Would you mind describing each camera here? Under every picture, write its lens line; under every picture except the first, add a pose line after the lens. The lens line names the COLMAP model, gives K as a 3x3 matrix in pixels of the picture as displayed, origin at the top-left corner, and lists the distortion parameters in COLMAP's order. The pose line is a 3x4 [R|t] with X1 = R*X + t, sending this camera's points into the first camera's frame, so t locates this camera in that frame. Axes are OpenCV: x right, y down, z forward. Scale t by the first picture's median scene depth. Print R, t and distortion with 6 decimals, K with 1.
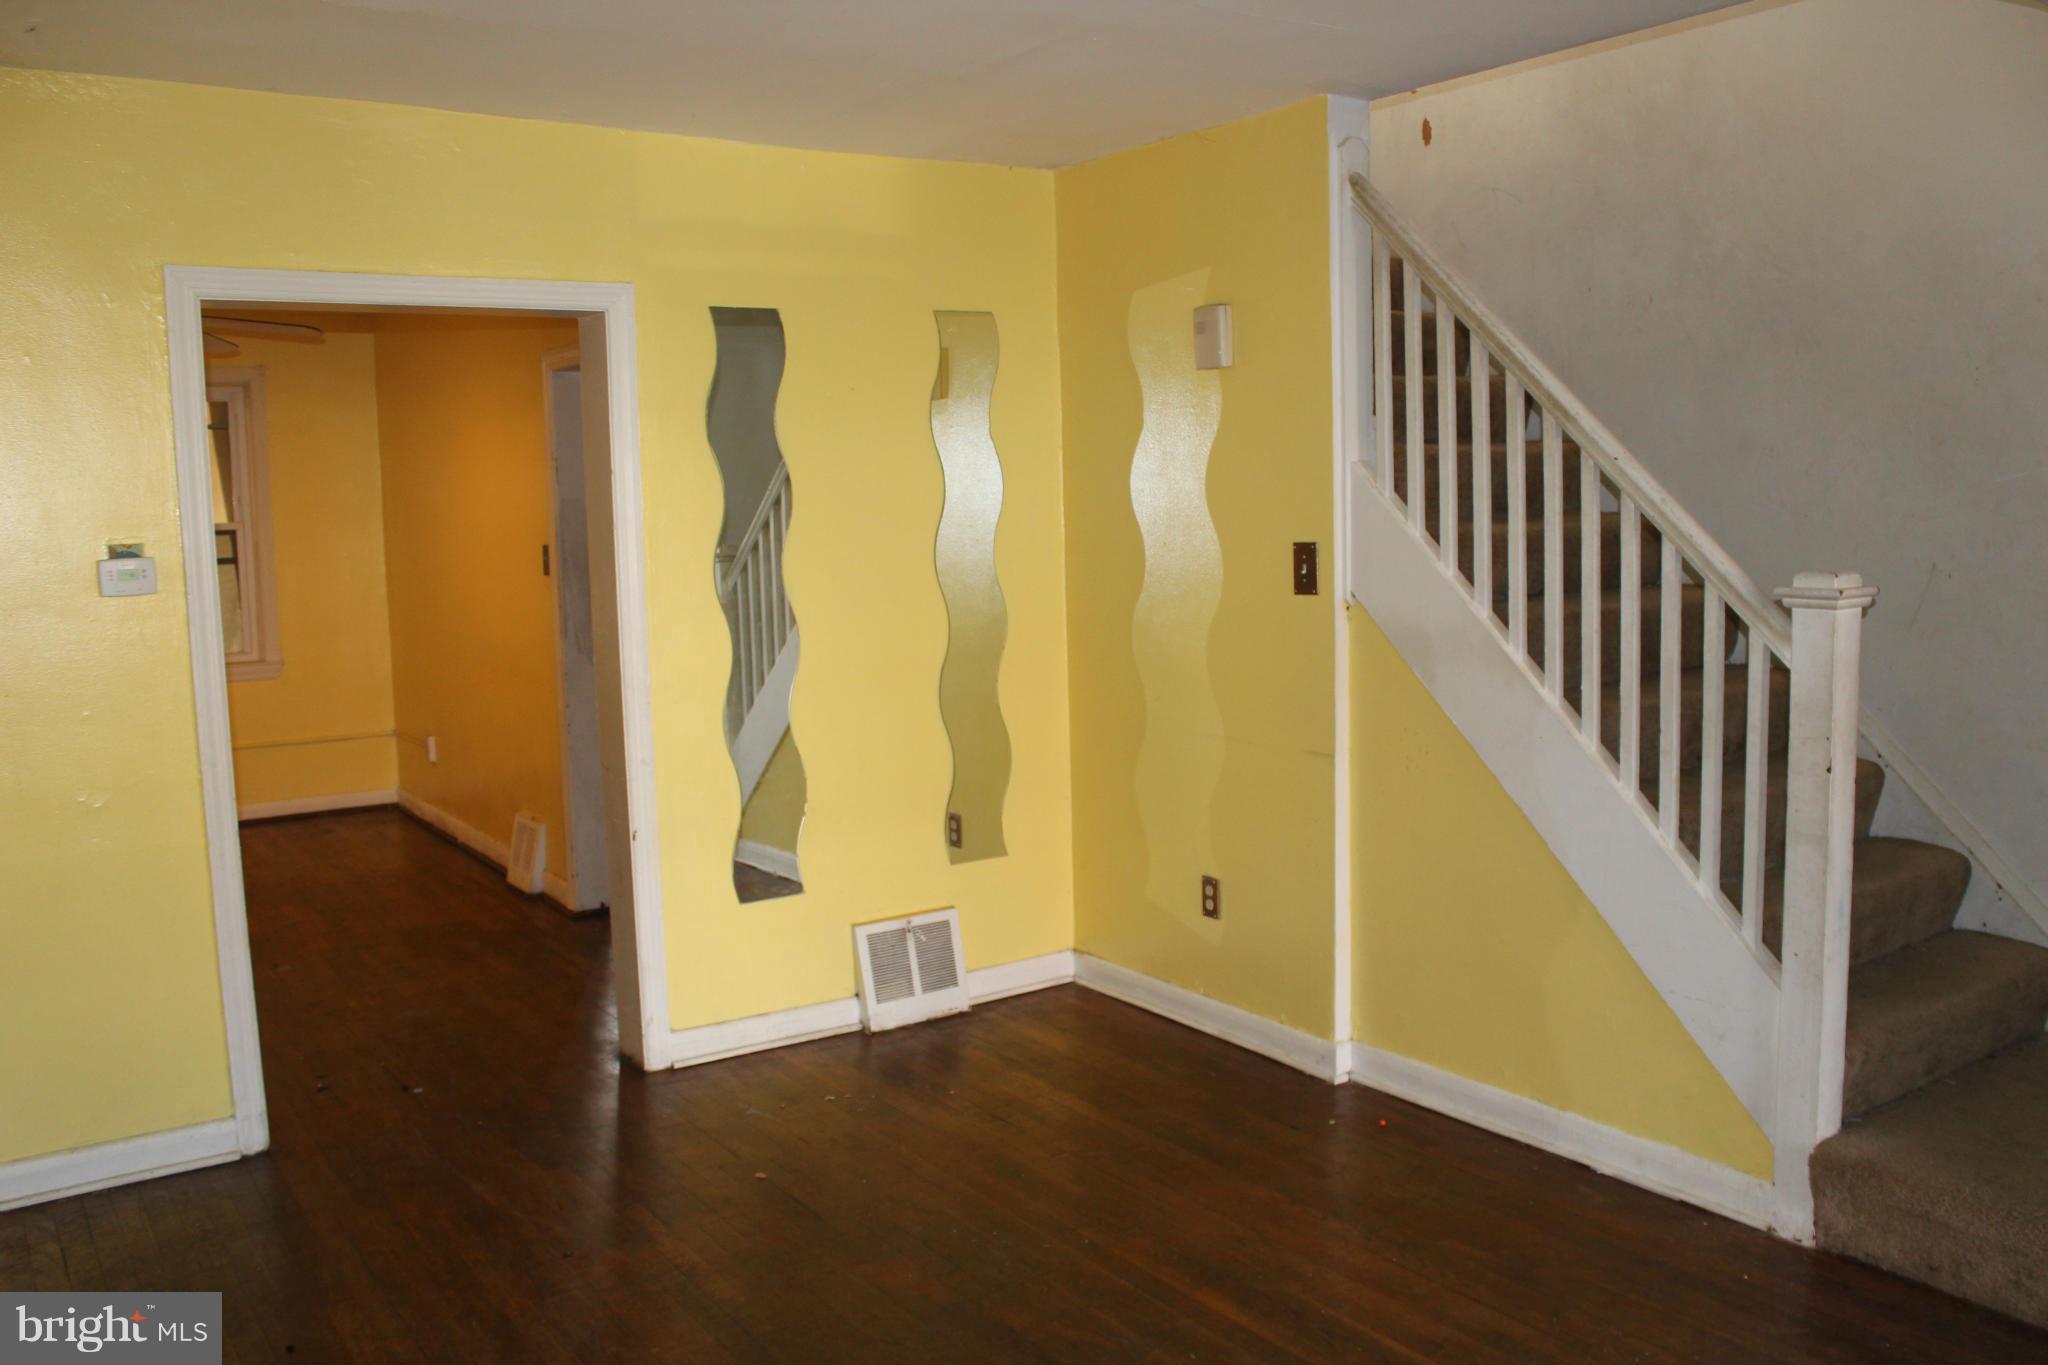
lens RADIAL K [[1694.3, 0, 1051.2], [0, 1694.3, 674.4], [0, 0, 1]] dist [-0.178328, 0.164615]
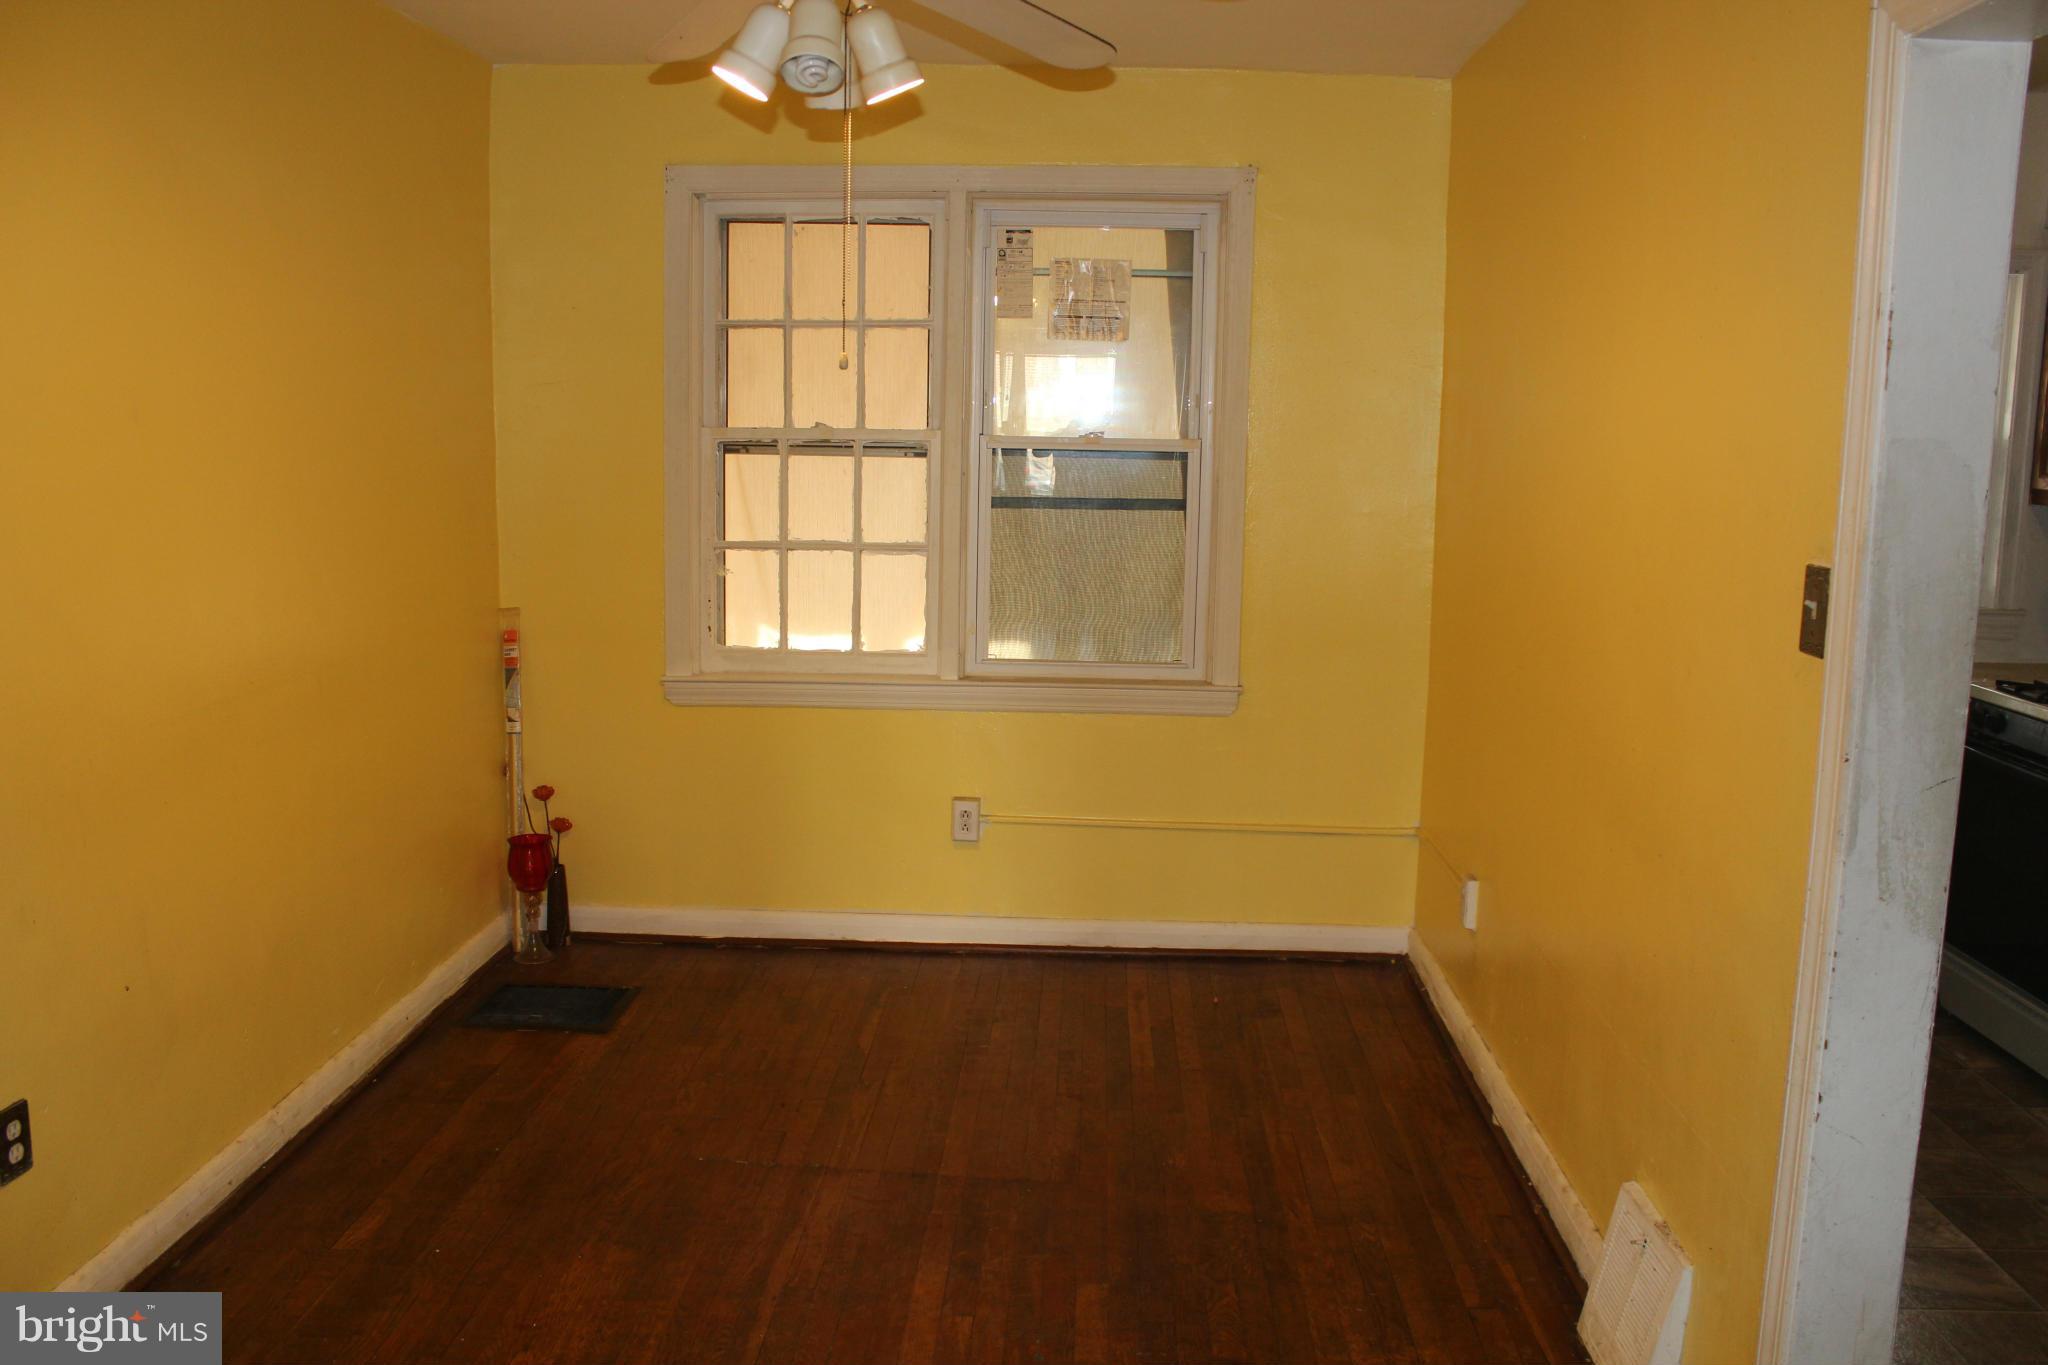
lens RADIAL K [[1694.3, 0, 1051.2], [0, 1694.3, 674.4], [0, 0, 1]] dist [-0.178328, 0.164615]
pose [[0.797156, 0.125764, -0.590531, -0.176320], [-0.101336, 0.992060, 0.074484, -0.050226], [0.595209, 0.000467, 0.803571, 0.494013]]
